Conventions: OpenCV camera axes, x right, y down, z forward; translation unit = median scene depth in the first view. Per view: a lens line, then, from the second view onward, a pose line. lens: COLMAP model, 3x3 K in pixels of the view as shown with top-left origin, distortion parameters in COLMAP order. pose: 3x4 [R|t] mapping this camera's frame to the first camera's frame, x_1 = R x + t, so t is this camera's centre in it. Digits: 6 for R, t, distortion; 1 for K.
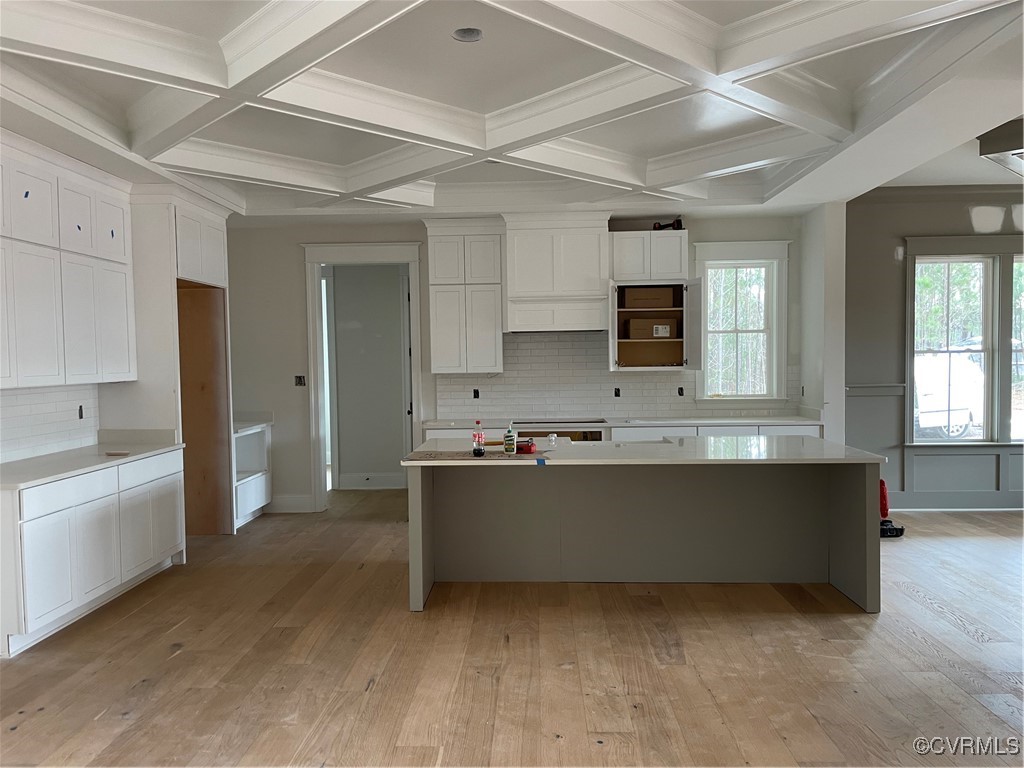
lens RADIAL K [[783.0, 0, 512.0], [0, 783.0, 384.0], [0, 0, 1]] dist [0.089055, -0.129180]
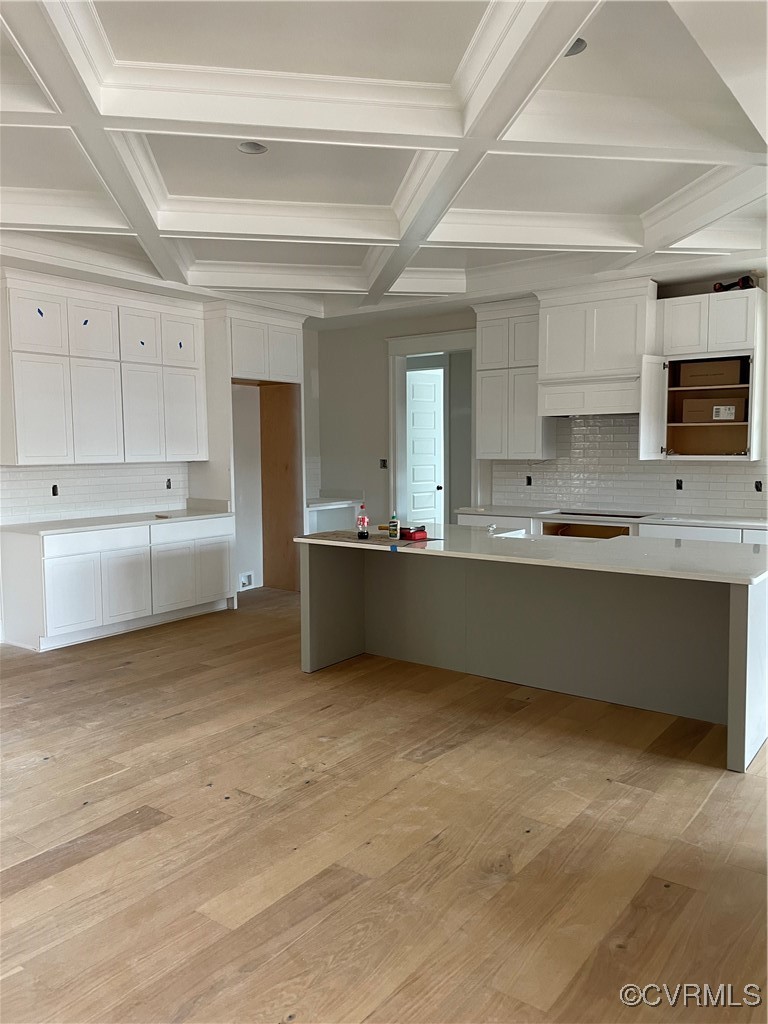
lens RADIAL K [[783.0, 0, 384.5], [0, 783.0, 505.0], [0, 0, 1]] dist [0.089055, -0.129180]
pose [[0.825485, 0.050950, -0.562119, 0.522303], [-0.023116, 0.998134, 0.056523, -0.012435], [0.563950, -0.033665, 0.825123, 0.135401]]
